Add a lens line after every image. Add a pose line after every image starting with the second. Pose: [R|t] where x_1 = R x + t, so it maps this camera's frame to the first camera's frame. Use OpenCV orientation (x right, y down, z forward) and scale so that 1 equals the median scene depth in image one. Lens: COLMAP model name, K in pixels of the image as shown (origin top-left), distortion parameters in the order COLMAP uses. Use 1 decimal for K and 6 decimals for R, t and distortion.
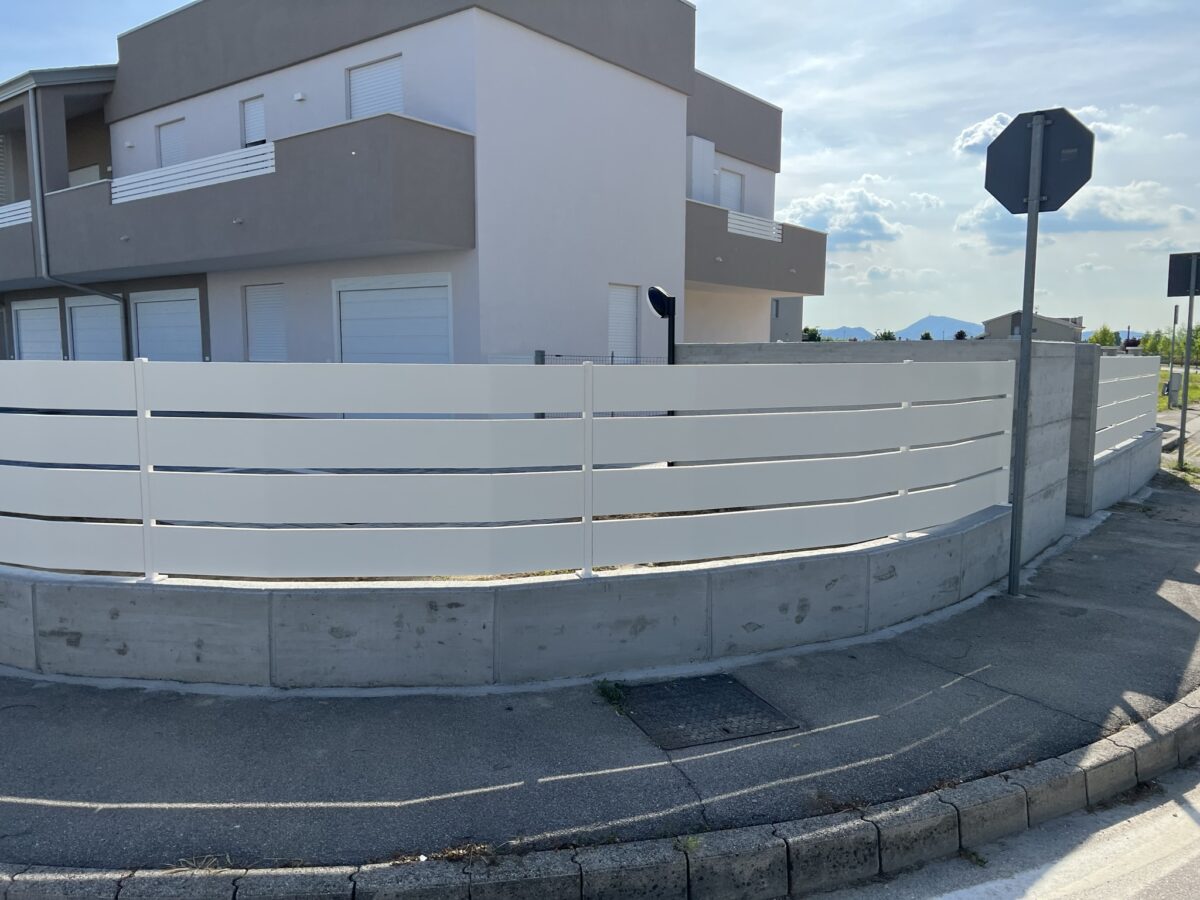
lens RADIAL K [[908.1, 0, 600.0], [0, 908.1, 450.0], [0, 0, 1]] dist [0.016649, 0.001749]
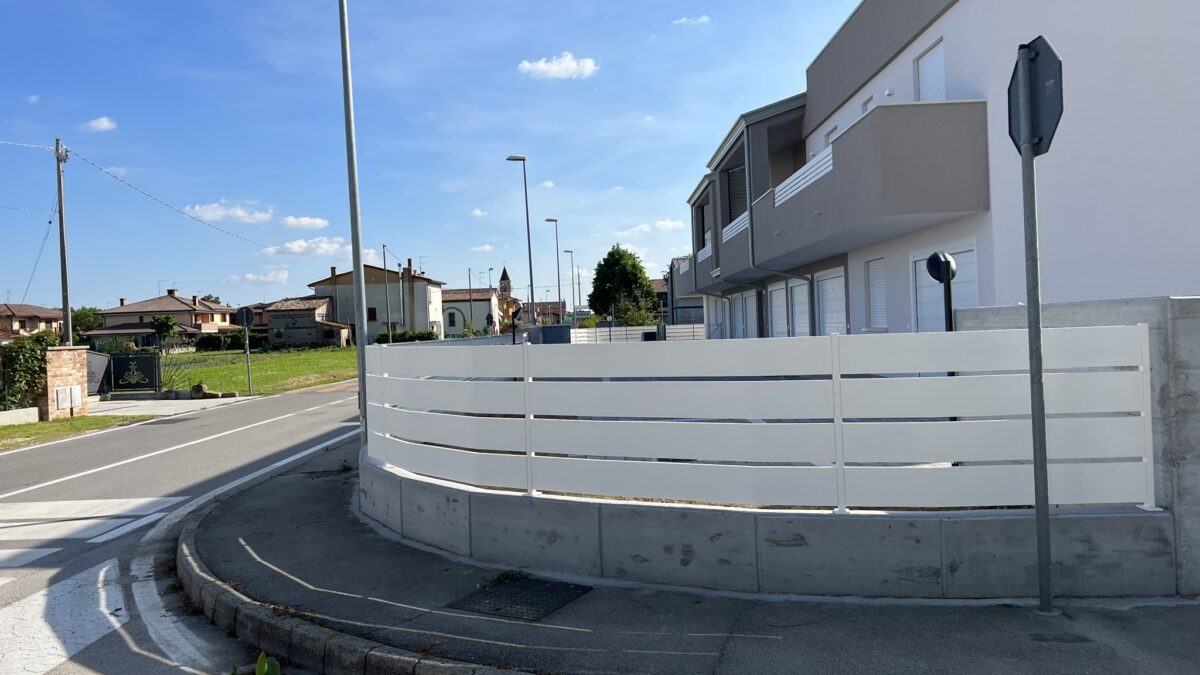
lens RADIAL K [[909.3, 0, 600.0], [0, 909.3, 337.5], [0, 0, 1]] dist [0.011058, 0.000343]
pose [[0.612777, -0.016585, -0.790082, 1.074194], [-0.045453, 0.997385, -0.056190, -0.027978], [0.788948, 0.070344, 0.610421, 0.196556]]
